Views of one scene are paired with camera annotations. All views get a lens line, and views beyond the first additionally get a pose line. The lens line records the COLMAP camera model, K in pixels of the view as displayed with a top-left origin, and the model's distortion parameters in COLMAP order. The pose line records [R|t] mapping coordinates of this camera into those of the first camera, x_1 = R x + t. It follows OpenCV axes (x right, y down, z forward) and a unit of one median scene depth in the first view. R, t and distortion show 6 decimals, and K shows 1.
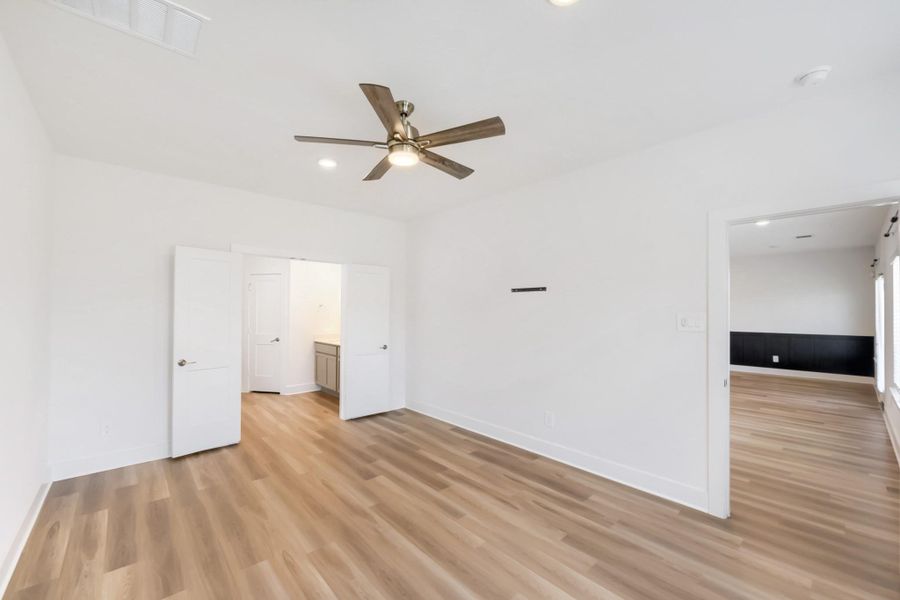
lens RADIAL K [[364.3, 0, 435.0], [0, 364.3, 304.5], [0, 0, 1]] dist [-0.020070, -0.000322]
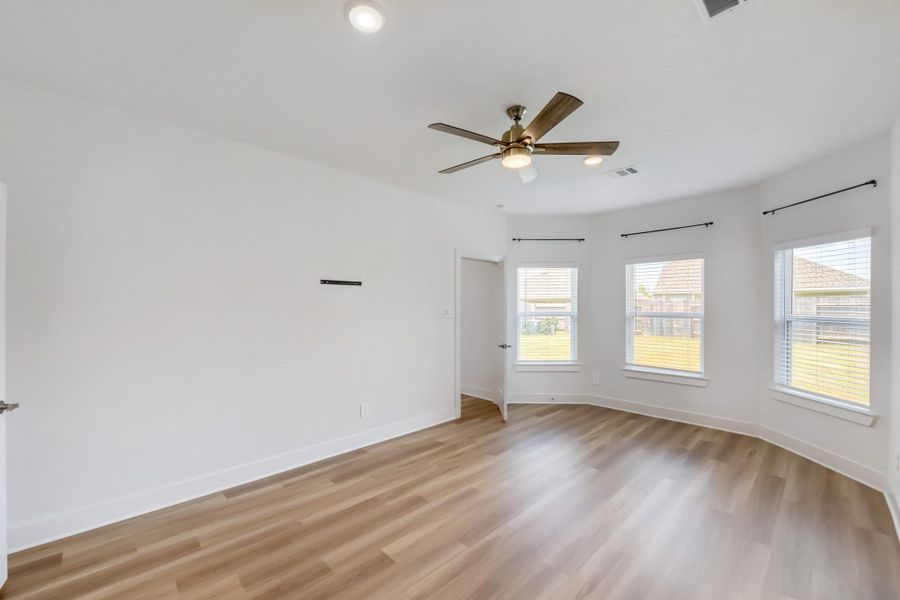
lens RADIAL K [[373.1, 0, 447.0], [0, 373.1, 309.6], [0, 0, 1]] dist [-0.013509, -0.000204]
pose [[-0.076288, -0.016910, 0.996942, -0.838397], [-0.019696, 0.999687, 0.015450, 0.008617], [-0.996891, -0.018457, -0.076597, 0.935720]]
